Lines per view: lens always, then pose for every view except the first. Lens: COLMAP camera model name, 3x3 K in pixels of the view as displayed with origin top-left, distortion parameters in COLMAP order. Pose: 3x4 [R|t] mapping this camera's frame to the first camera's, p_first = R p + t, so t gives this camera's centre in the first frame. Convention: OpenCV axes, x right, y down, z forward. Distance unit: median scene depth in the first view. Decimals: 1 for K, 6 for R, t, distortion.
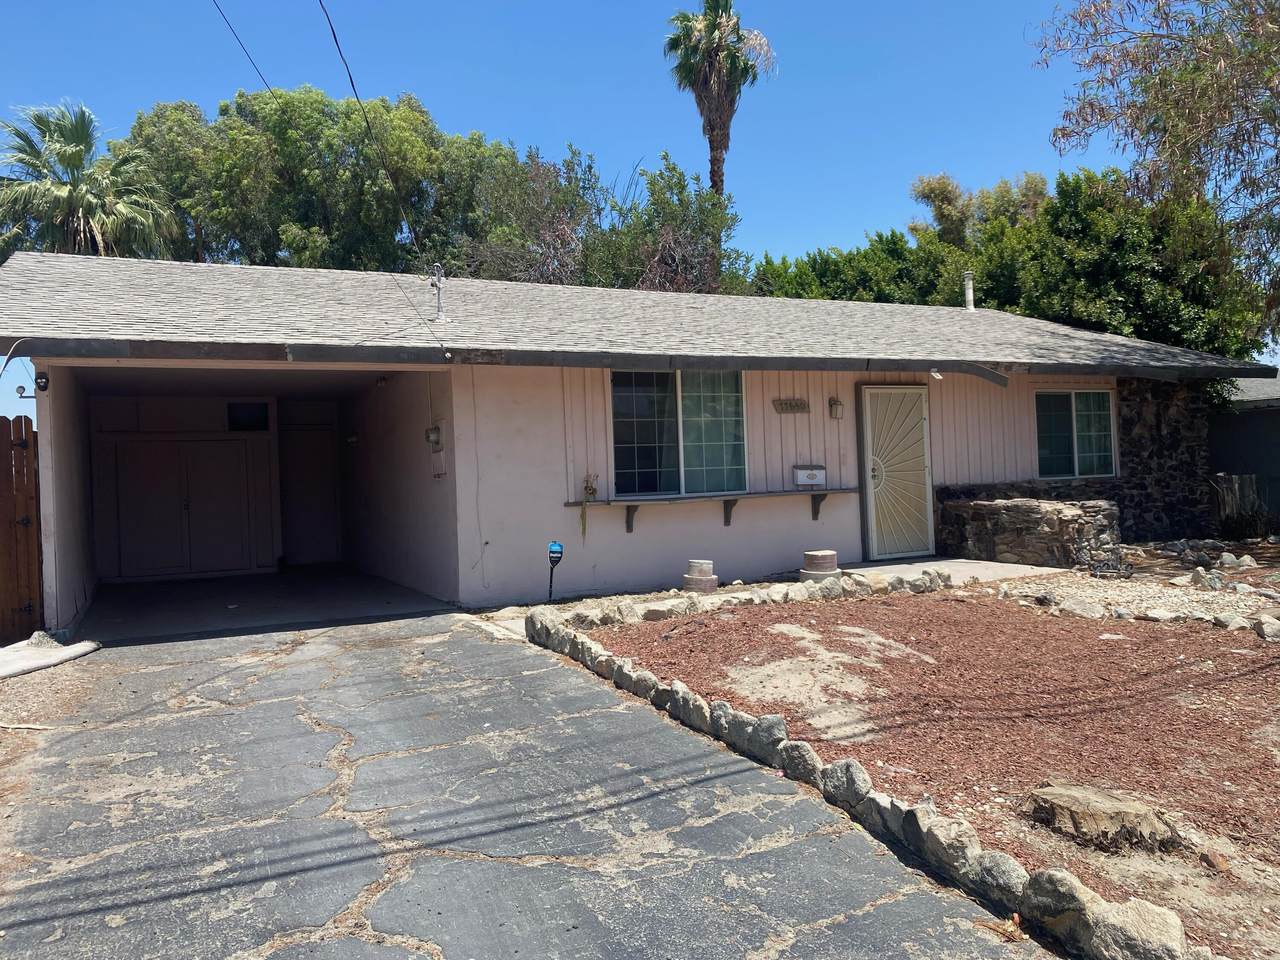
lens RADIAL K [[975.9, 0, 643.4], [0, 975.9, 482.7], [0, 0, 1]] dist [0.007265, -0.003023]
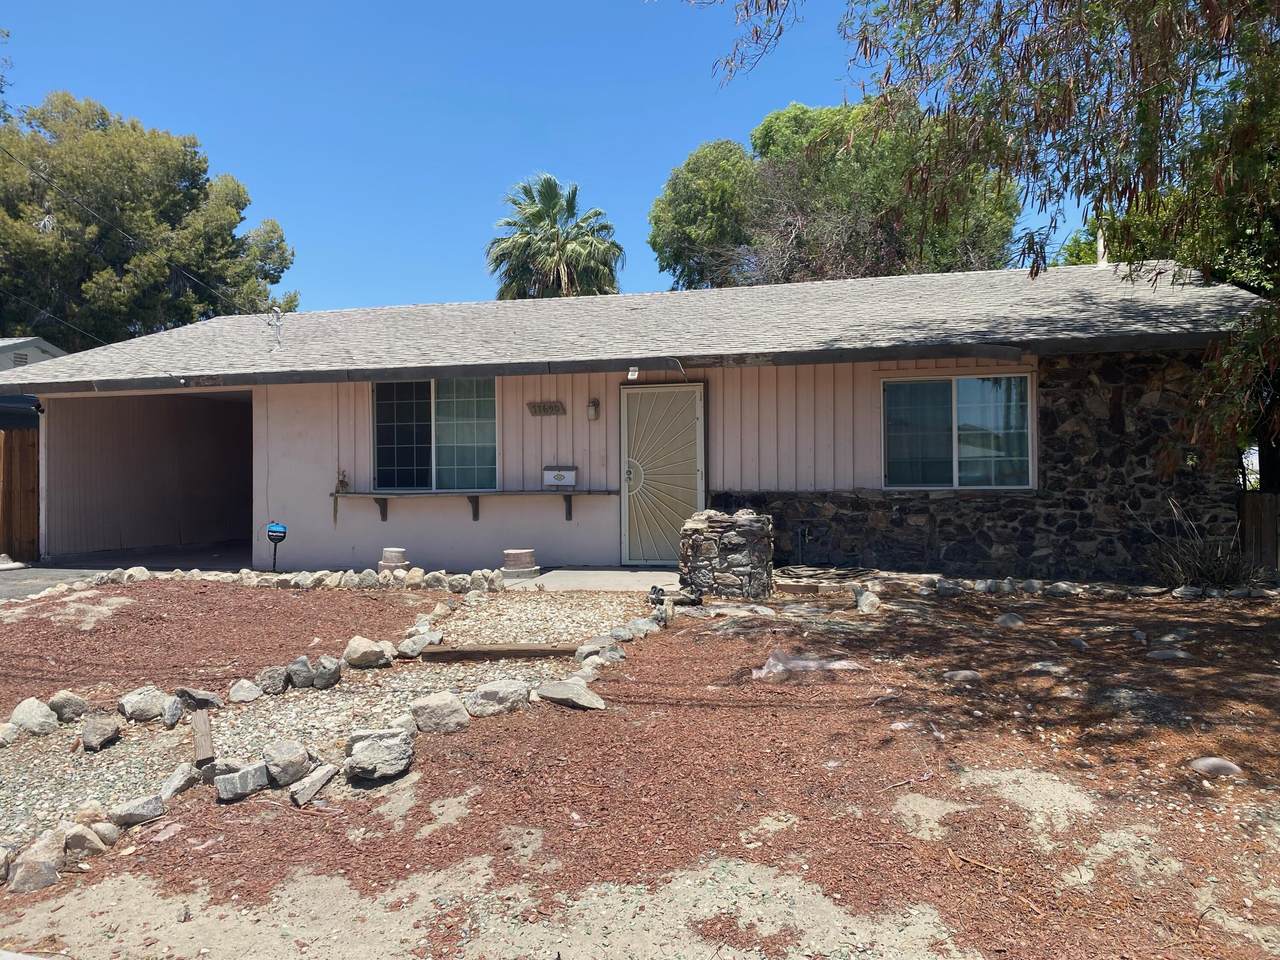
lens RADIAL K [[975.9, 0, 644.1], [0, 975.9, 479.2], [0, 0, 1]] dist [0.007265, -0.003023]
pose [[0.748560, 0.027159, -0.662511, 0.916934], [-0.024433, 0.999612, 0.013371, -0.020299], [0.662617, 0.006178, 0.748933, 0.299068]]
